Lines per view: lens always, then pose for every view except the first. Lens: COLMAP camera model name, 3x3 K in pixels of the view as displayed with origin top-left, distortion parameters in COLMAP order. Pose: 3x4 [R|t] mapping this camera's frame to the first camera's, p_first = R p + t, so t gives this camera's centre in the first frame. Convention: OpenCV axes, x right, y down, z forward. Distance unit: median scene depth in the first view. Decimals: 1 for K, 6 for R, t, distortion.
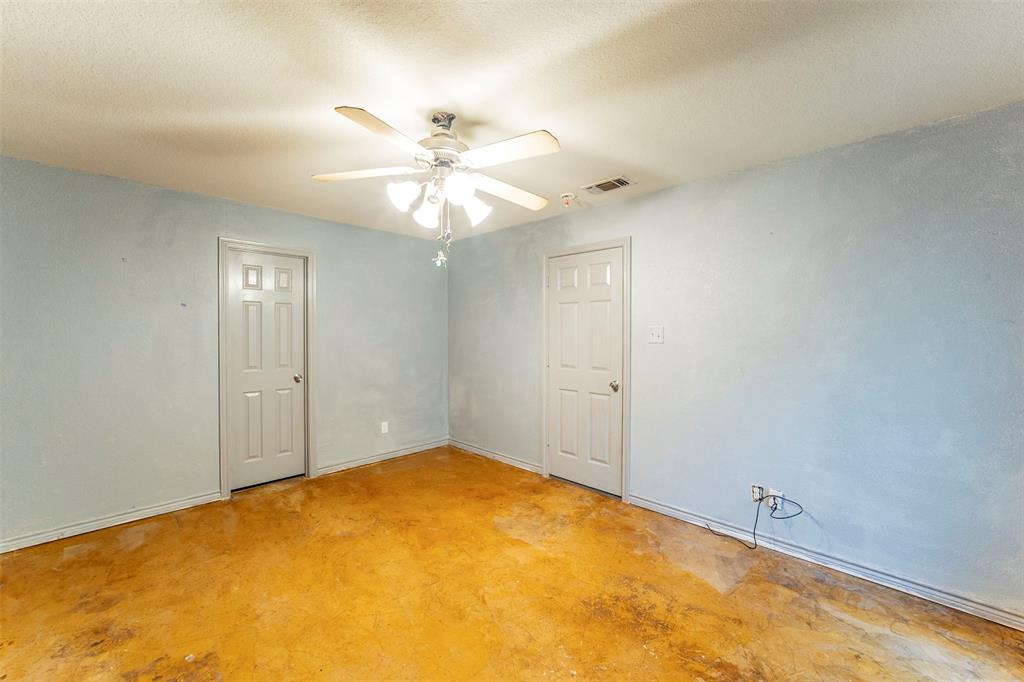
lens RADIAL K [[395.4, 0, 515.4], [0, 395.4, 337.2], [0, 0, 1]] dist [-0.015036, 0.001920]
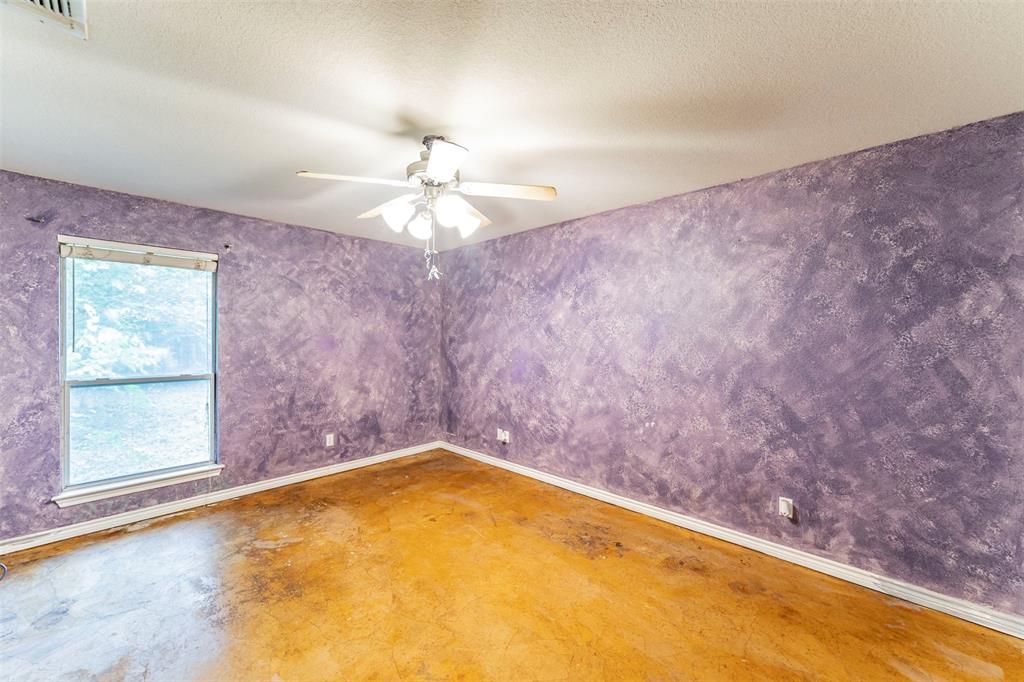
lens RADIAL K [[395.4, 0, 505.6], [0, 395.4, 337.7], [0, 0, 1]] dist [-0.015036, 0.001920]
pose [[-0.999892, -0.004470, 0.013989, -0.306099], [-0.004257, 0.999875, 0.015218, -0.027524], [-0.014055, 0.015157, -0.999786, 1.600055]]
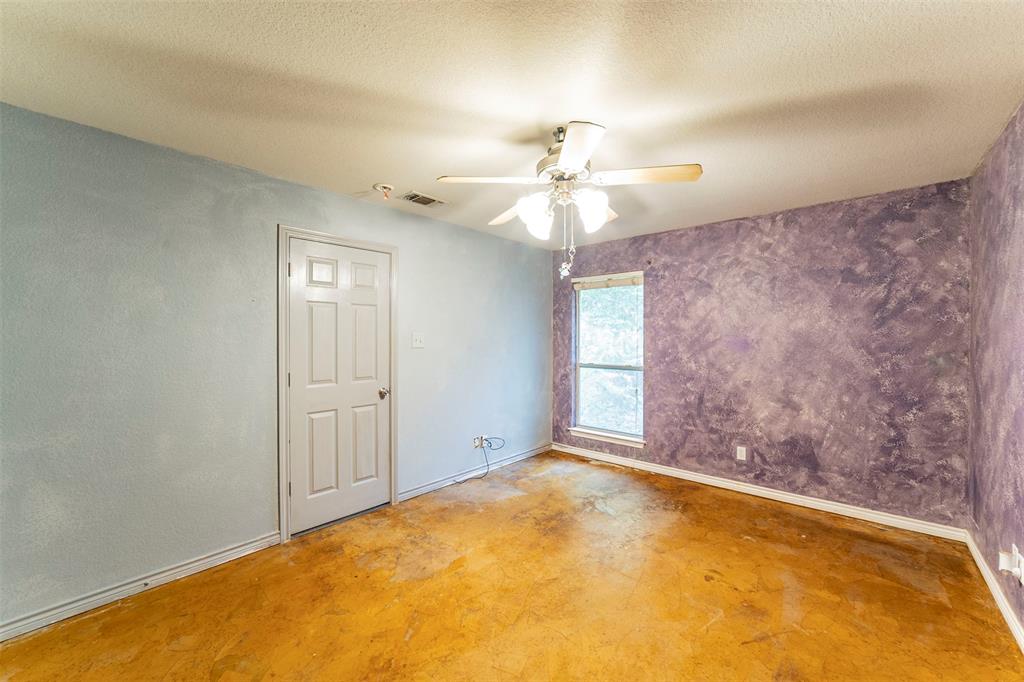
lens RADIAL K [[395.4, 0, 510.1], [0, 395.4, 338.3], [0, 0, 1]] dist [-0.015036, 0.001920]
pose [[-0.023905, -0.005611, 0.999698, -0.940908], [0.013067, 0.999897, 0.005925, -0.017838], [-0.999629, 0.013204, -0.023830, 0.902227]]
